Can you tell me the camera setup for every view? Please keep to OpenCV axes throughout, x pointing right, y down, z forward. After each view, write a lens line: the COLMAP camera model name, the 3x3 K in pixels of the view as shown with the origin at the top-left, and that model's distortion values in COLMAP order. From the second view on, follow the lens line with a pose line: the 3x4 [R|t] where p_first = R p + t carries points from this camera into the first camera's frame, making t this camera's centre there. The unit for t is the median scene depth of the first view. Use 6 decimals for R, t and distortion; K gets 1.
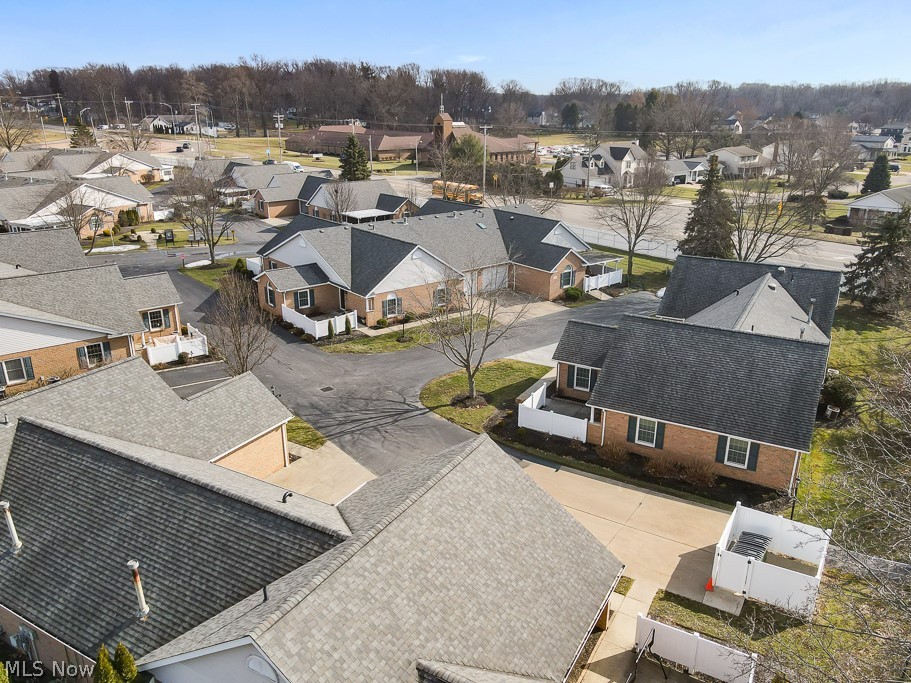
lens RADIAL K [[688.9, 0, 455.5], [0, 688.9, 341.5], [0, 0, 1]] dist [0.001880, 0.005372]
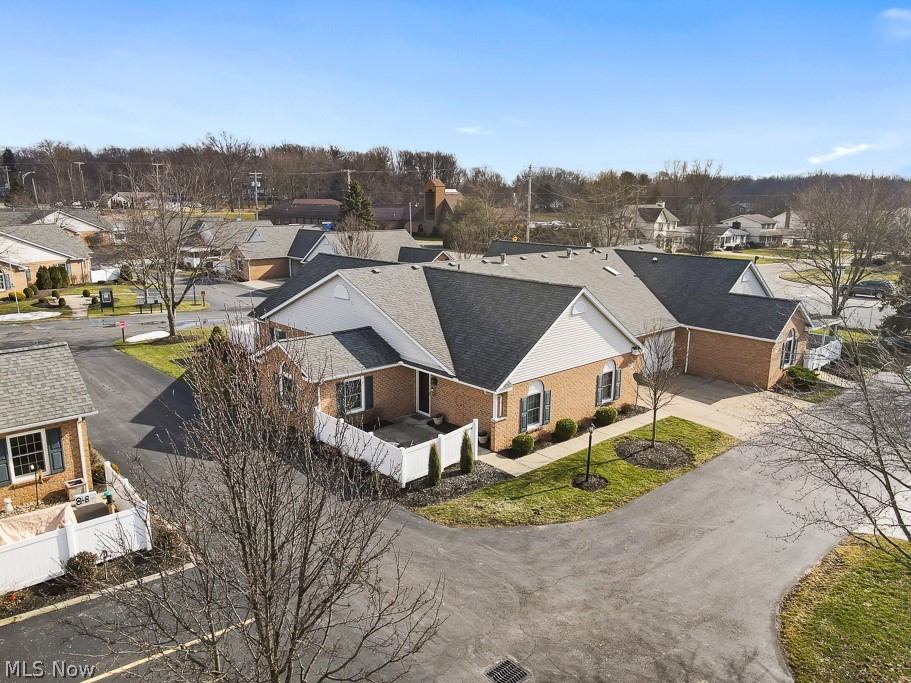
lens RADIAL K [[662.2, 0, 455.5], [0, 662.2, 341.5], [0, 0, 1]] dist [0.008851, 0.007595]
pose [[0.997659, -0.009203, 0.067767, -0.162376], [0.017168, 0.992877, -0.117901, -0.038486], [-0.066199, 0.118788, 0.990710, 0.461235]]
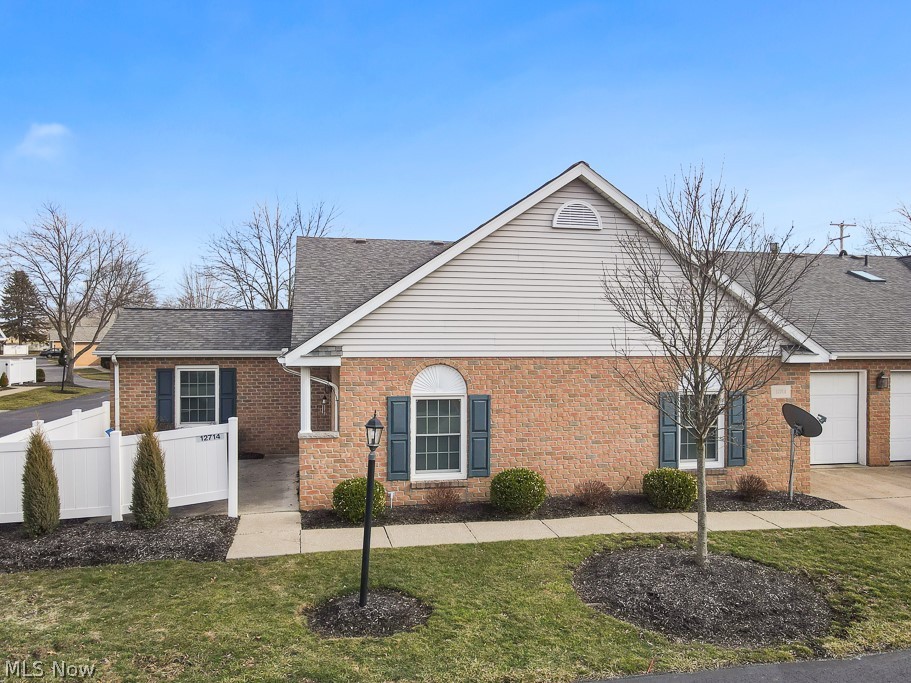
lens RADIAL K [[662.2, 0, 455.5], [0, 662.2, 341.5], [0, 0, 1]] dist [0.008851, 0.007595]
pose [[0.895410, -0.000660, -0.445242, 0.004854], [-0.146352, 0.943997, -0.295722, -0.015090], [0.420502, 0.329954, 0.845167, 0.727129]]
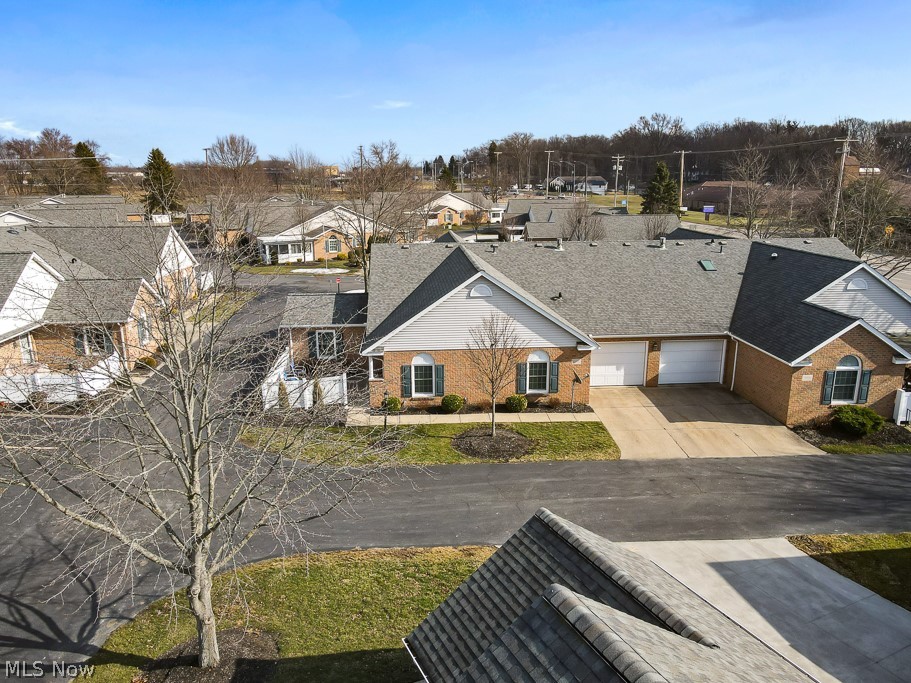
lens RADIAL K [[662.2, 0, 455.5], [0, 662.2, 341.5], [0, 0, 1]] dist [0.008851, 0.007595]
pose [[0.822010, 0.132199, -0.553916, 0.192171], [-0.182497, 0.982535, -0.036330, -0.058259], [0.539439, 0.130952, 0.831779, 0.510480]]
